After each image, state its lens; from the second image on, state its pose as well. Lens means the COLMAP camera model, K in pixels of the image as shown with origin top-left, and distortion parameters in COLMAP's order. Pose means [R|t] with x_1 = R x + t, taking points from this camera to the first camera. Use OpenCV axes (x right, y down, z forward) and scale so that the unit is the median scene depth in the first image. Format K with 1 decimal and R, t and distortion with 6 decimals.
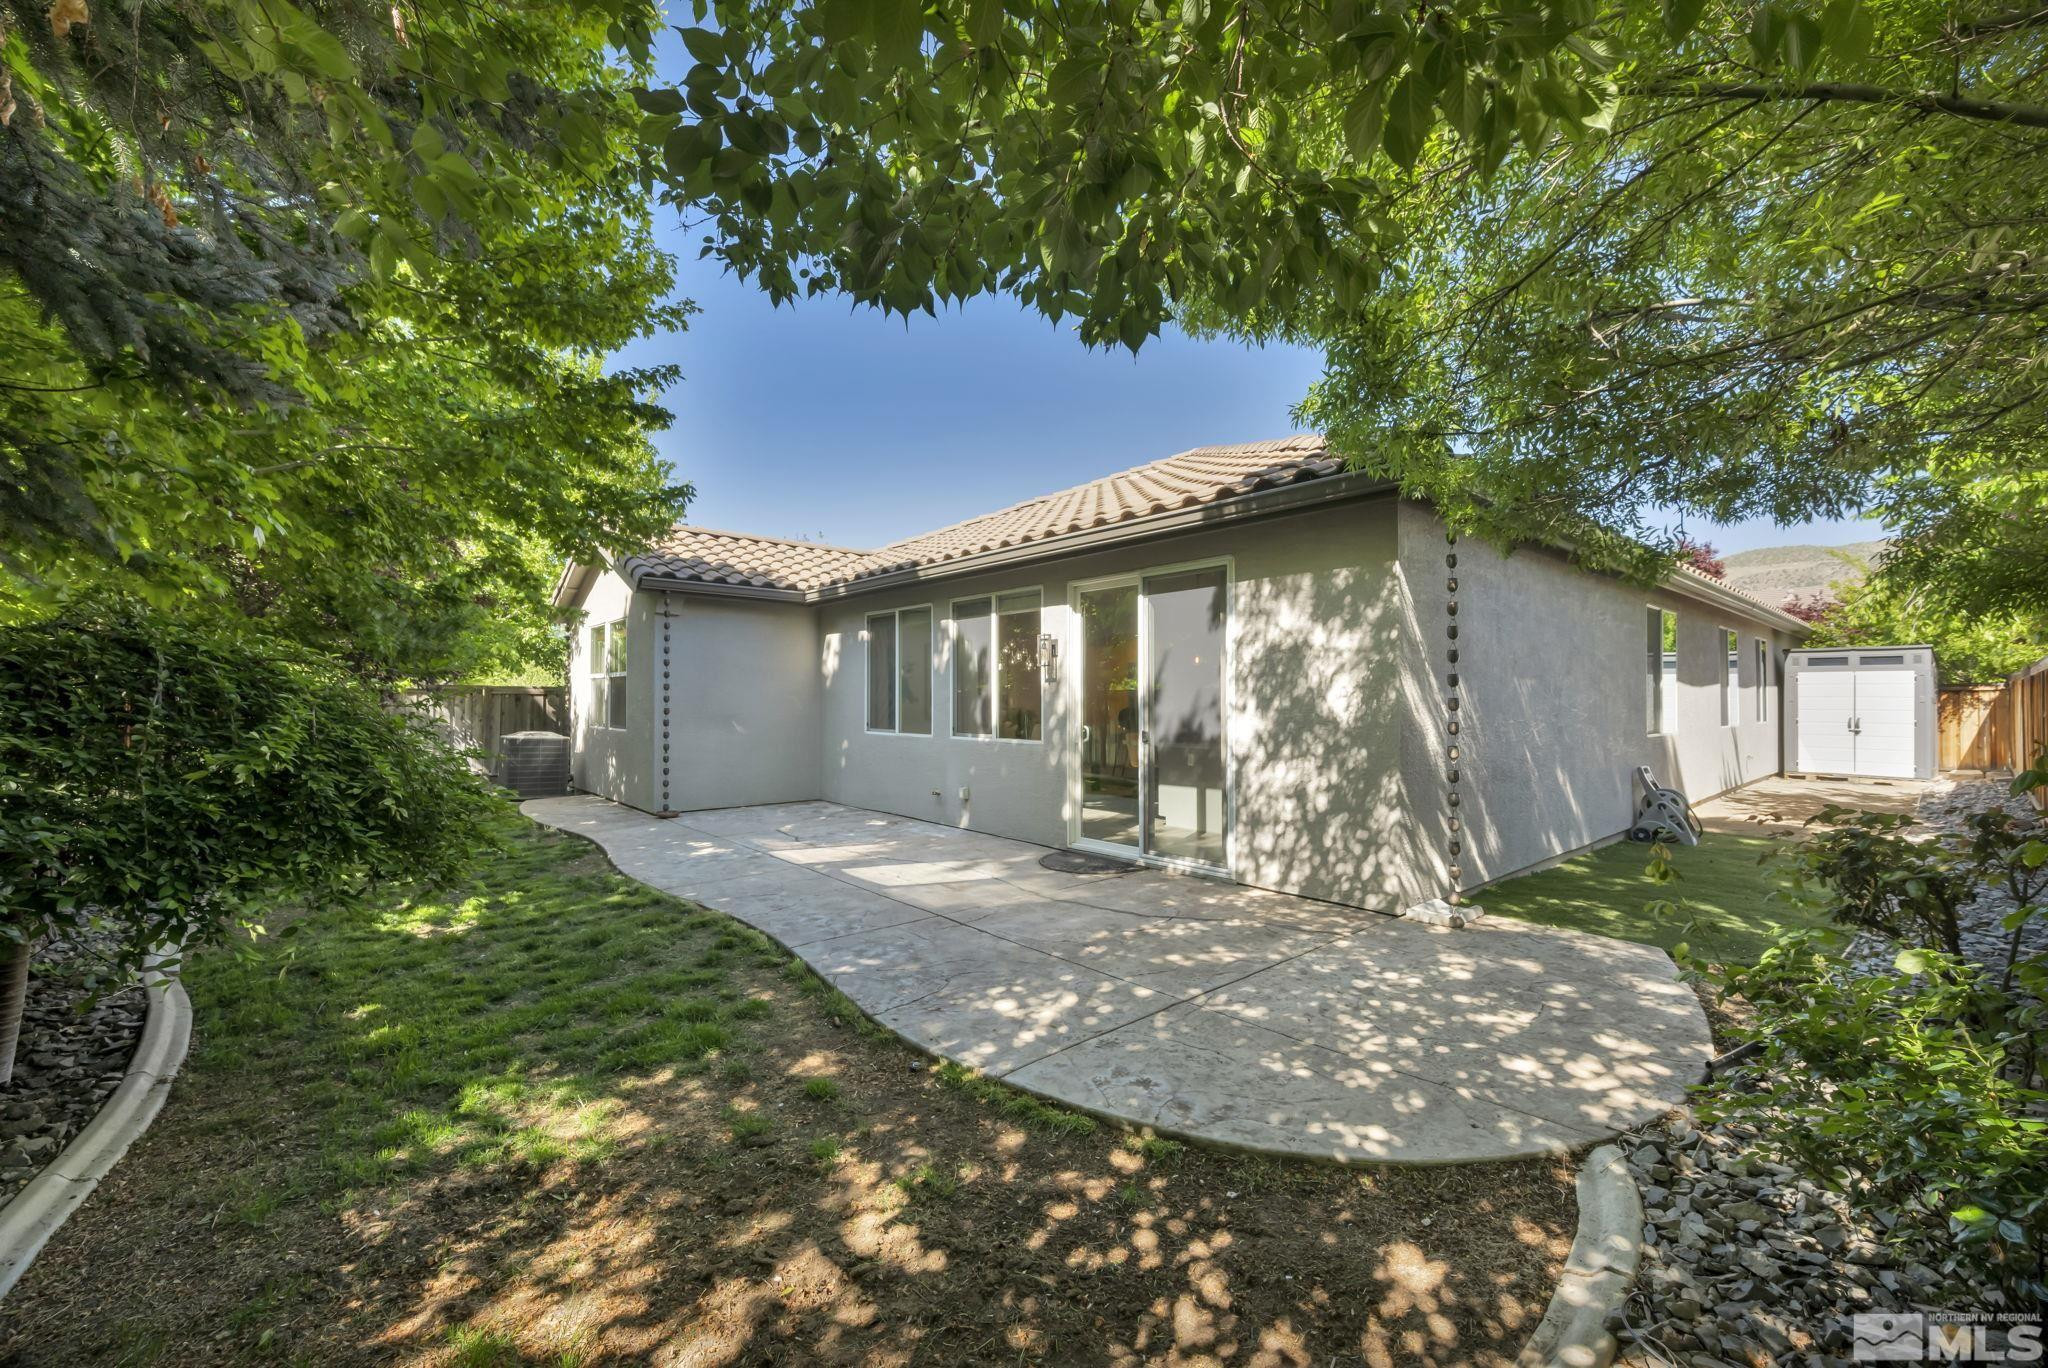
lens RADIAL K [[821.6, 0, 1036.6], [0, 821.6, 694.6], [0, 0, 1]] dist [0.001847, 0.000493]
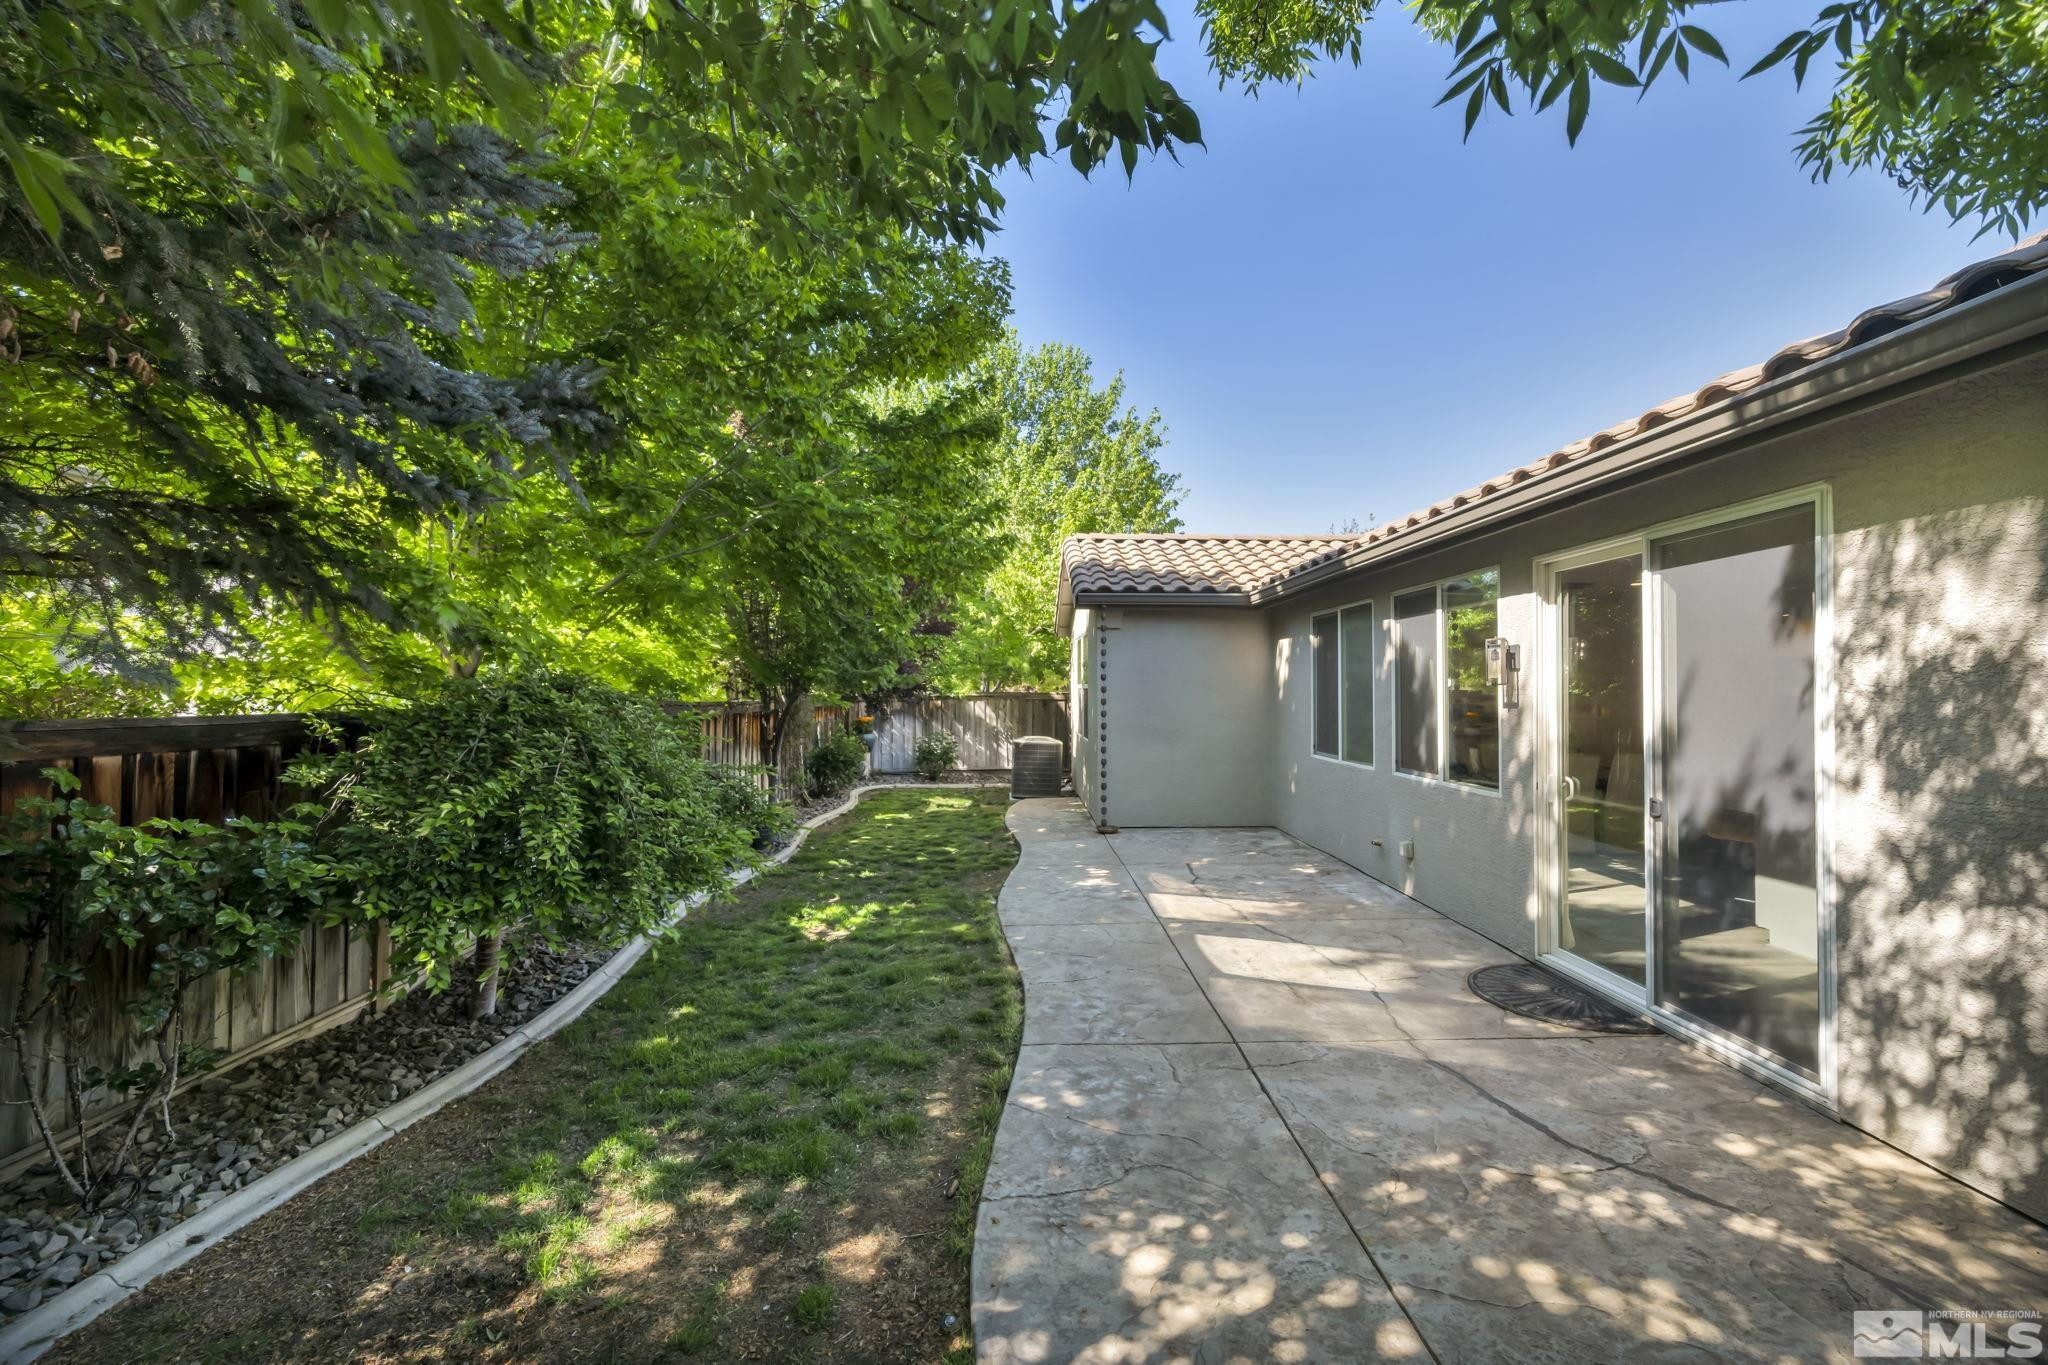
lens RADIAL K [[821.6, 0, 1036.6], [0, 821.6, 693.1], [0, 0, 1]] dist [0.001847, 0.000493]
pose [[0.761374, 0.003320, -0.648305, 0.203402], [0.004728, 0.999932, 0.010674, -0.047608], [0.648296, -0.011192, 0.761306, 0.300872]]
